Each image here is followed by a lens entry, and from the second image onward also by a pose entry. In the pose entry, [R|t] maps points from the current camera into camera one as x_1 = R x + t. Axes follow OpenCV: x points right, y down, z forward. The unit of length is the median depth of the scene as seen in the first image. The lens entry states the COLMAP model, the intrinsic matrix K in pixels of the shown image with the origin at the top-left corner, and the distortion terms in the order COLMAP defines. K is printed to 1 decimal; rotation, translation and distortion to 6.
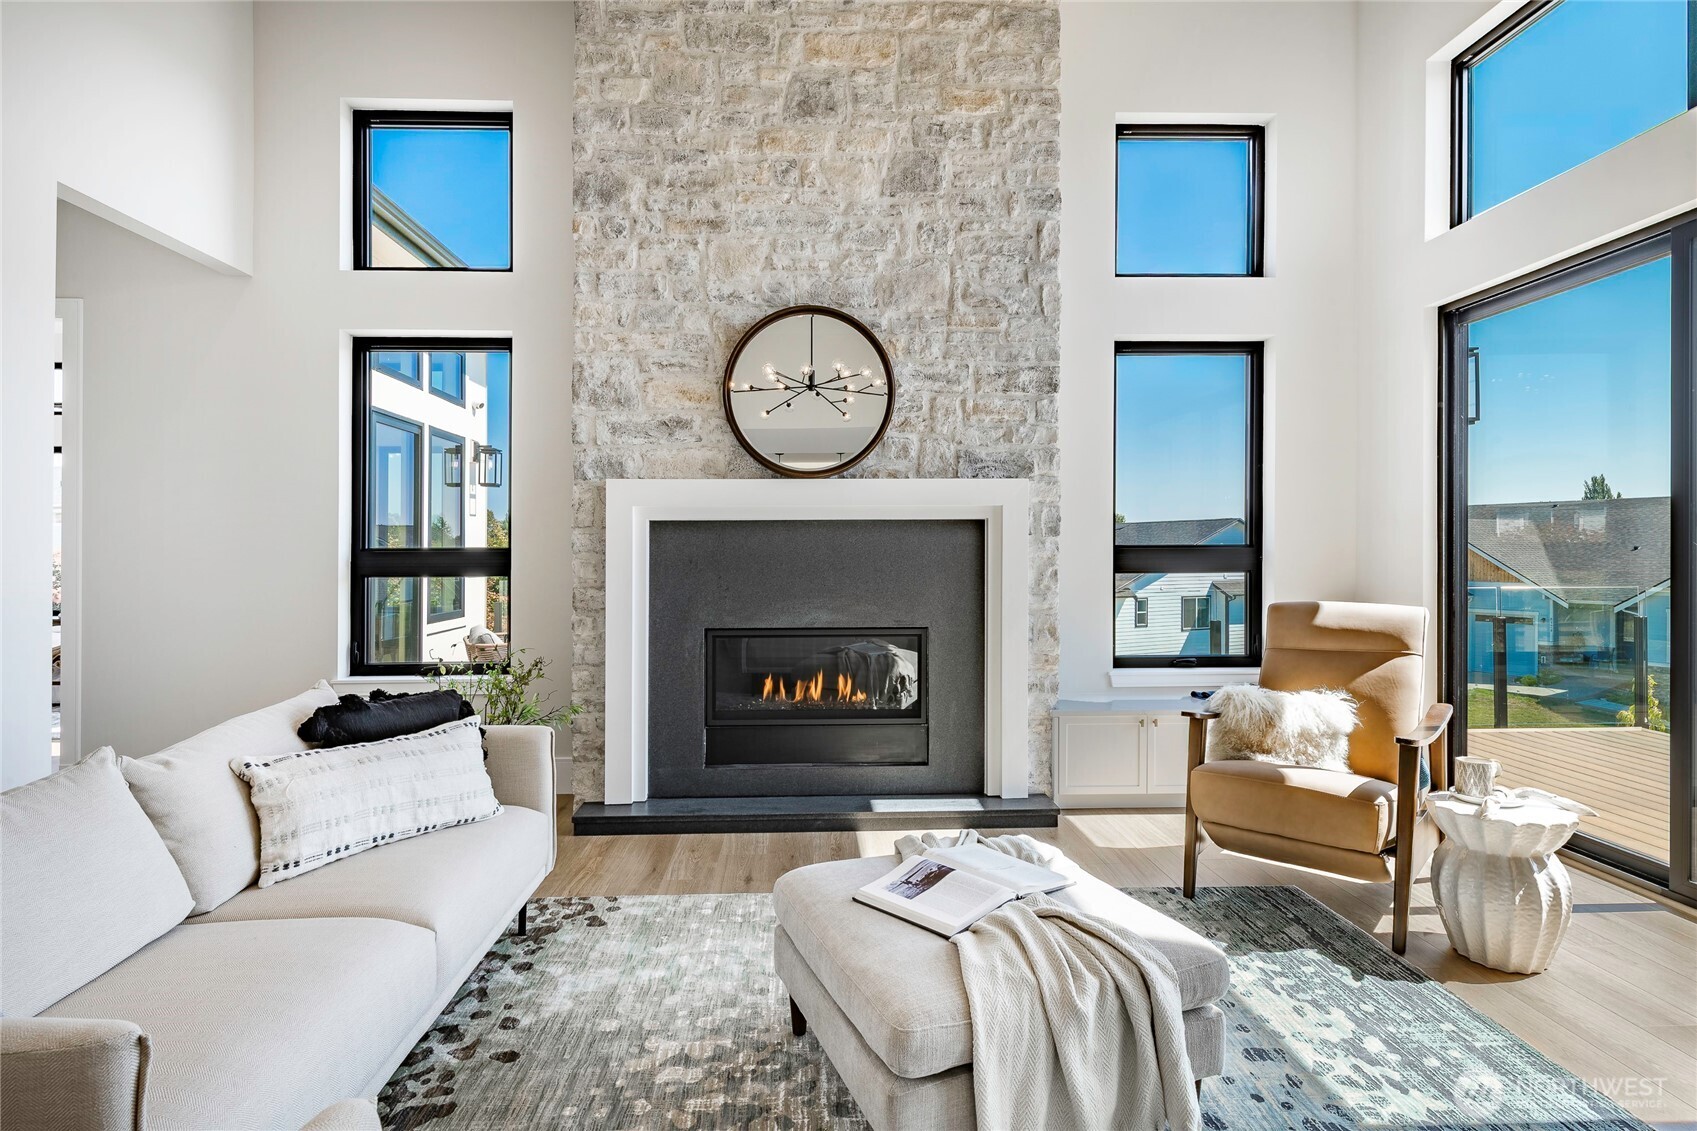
lens RADIAL K [[906.3, 0, 839.7], [0, 906.3, 543.7], [0, 0, 1]] dist [0.008052, -0.001268]
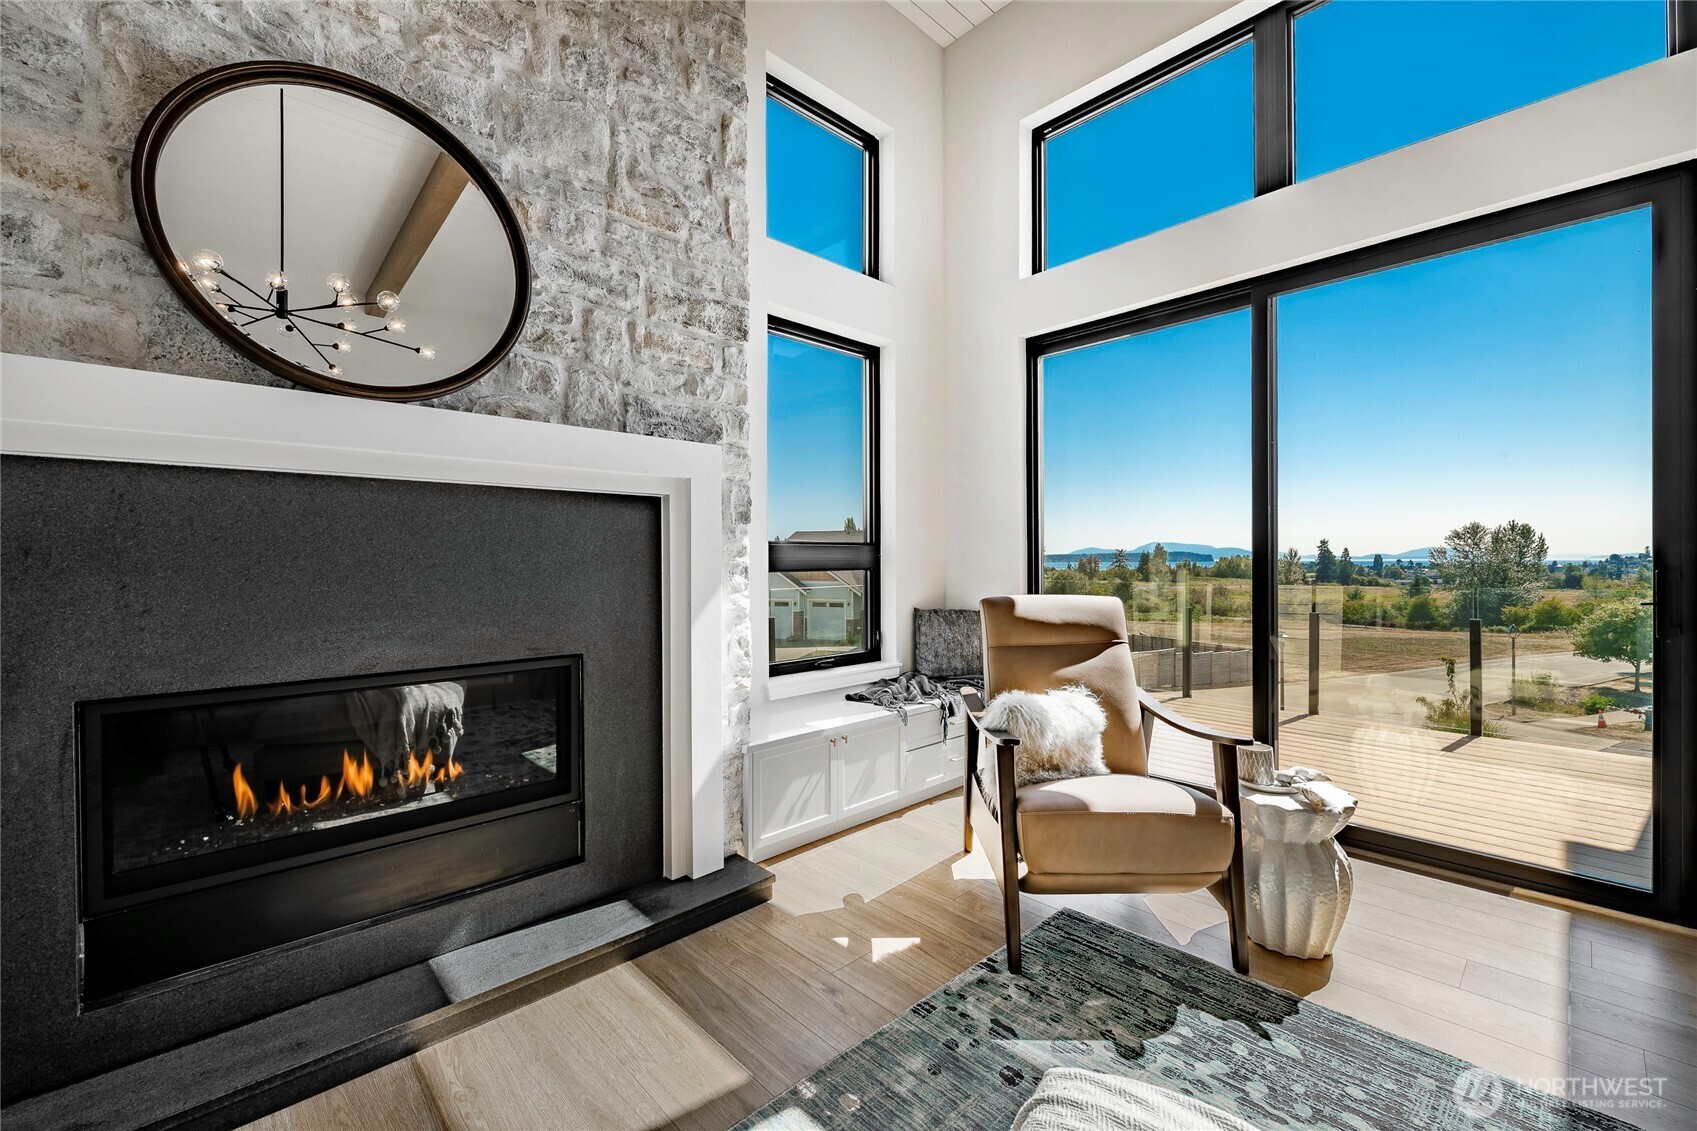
lens RADIAL K [[682.4, 0, 861.9], [0, 682.4, 570.5], [0, 0, 1]] dist [-0.001028, -0.002068]
pose [[0.747364, -0.009136, 0.664352, -0.080893], [-0.000476, 0.999898, 0.014286, 0.023743], [-0.664414, -0.010993, 0.747284, 0.489938]]
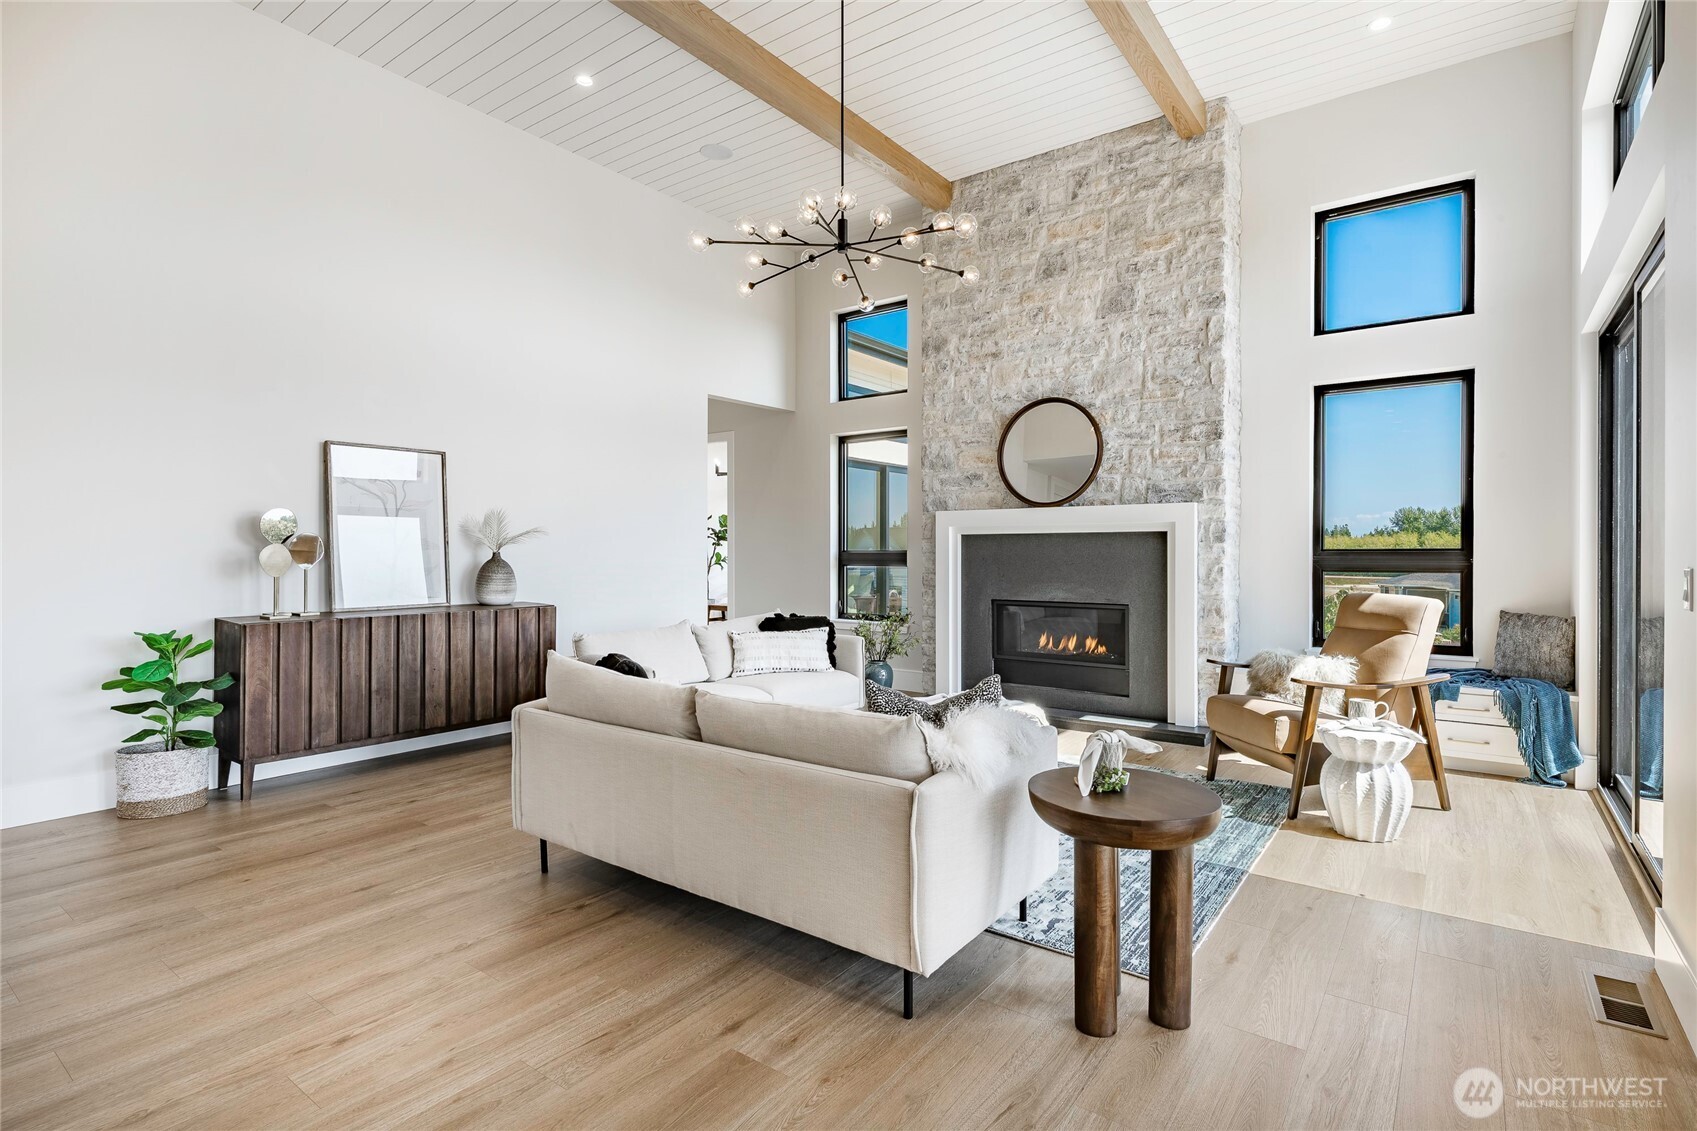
lens RADIAL K [[844.7, 0, 810.4], [0, 844.7, 542.7], [0, 0, 1]] dist [0.004693, -0.001093]
pose [[0.761302, -0.003919, -0.648386, 0.599884], [0.005067, 0.999987, -0.000094, -0.011365], [0.648378, -0.003214, 0.761312, -0.390864]]
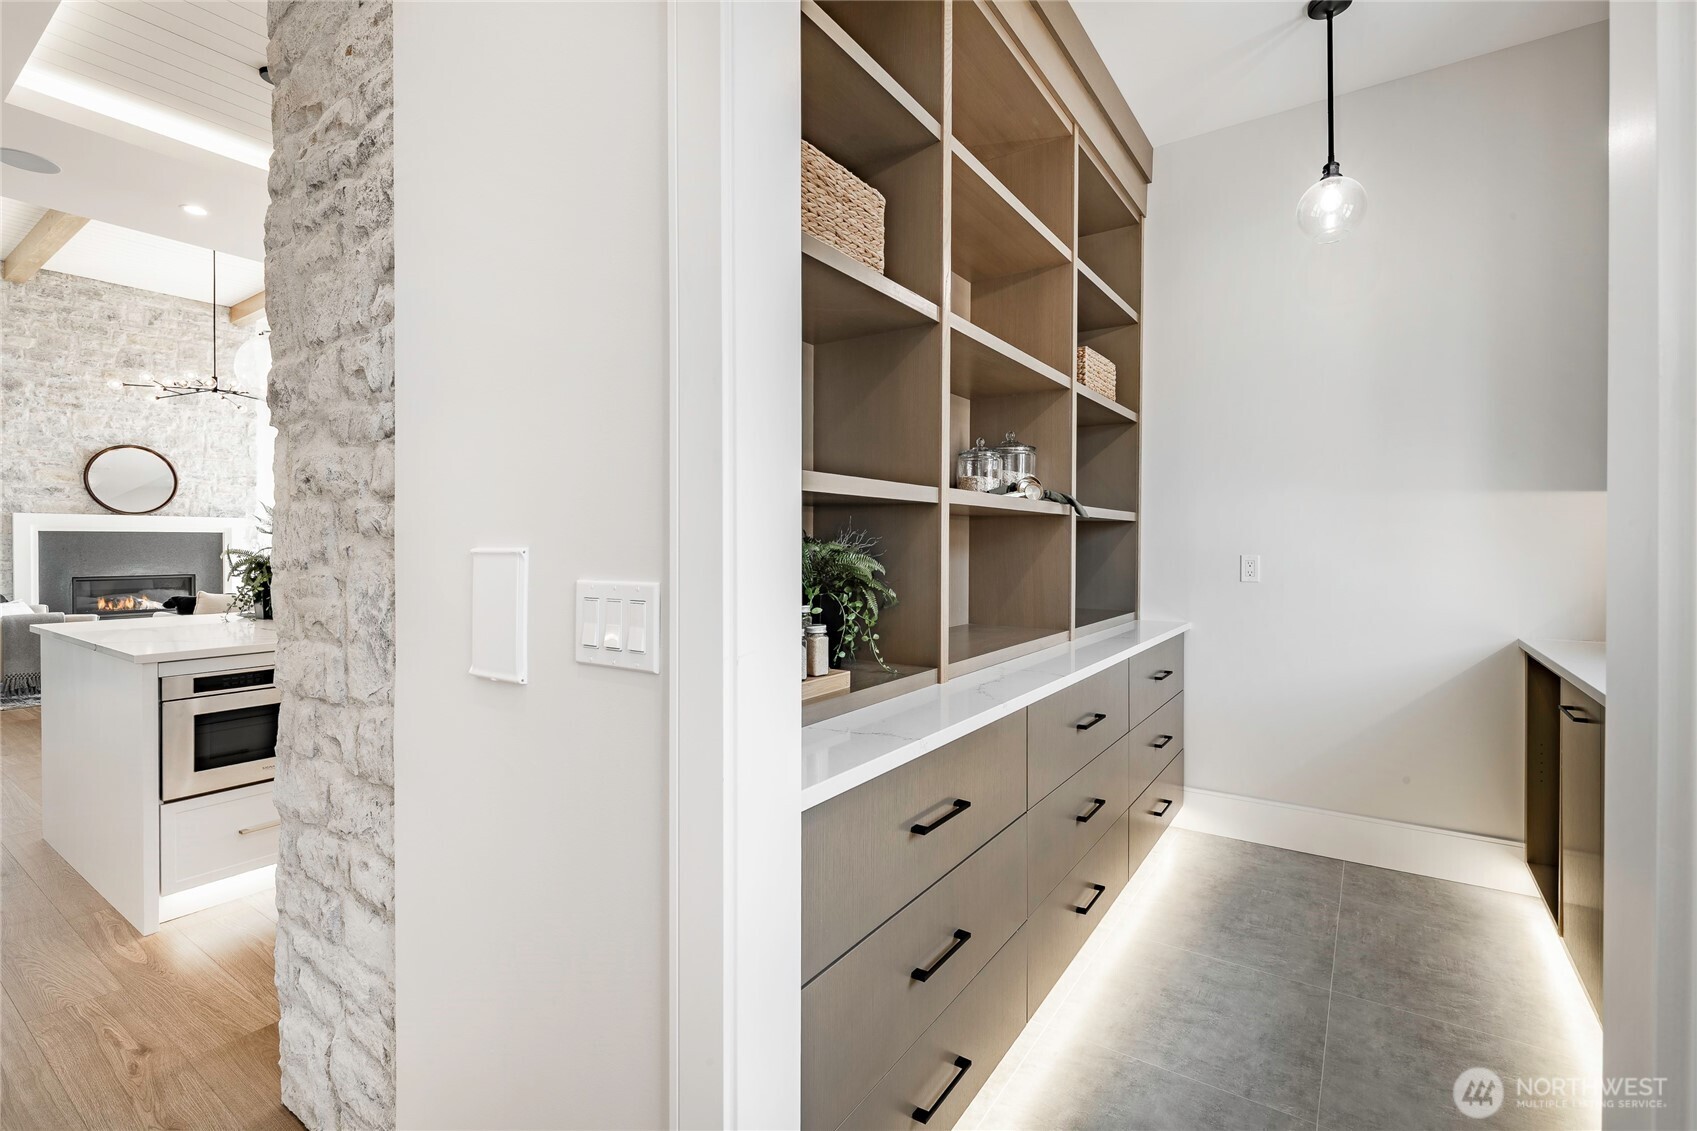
lens RADIAL K [[753.2, 0, 859.5], [0, 753.2, 554.9], [0, 0, 1]] dist [0.000598, -0.001443]
pose [[0.598882, -0.007435, 0.800803, -0.485851], [0.003221, 0.999971, 0.006875, 0.029103], [-0.800831, -0.001538, 0.598888, -1.800883]]
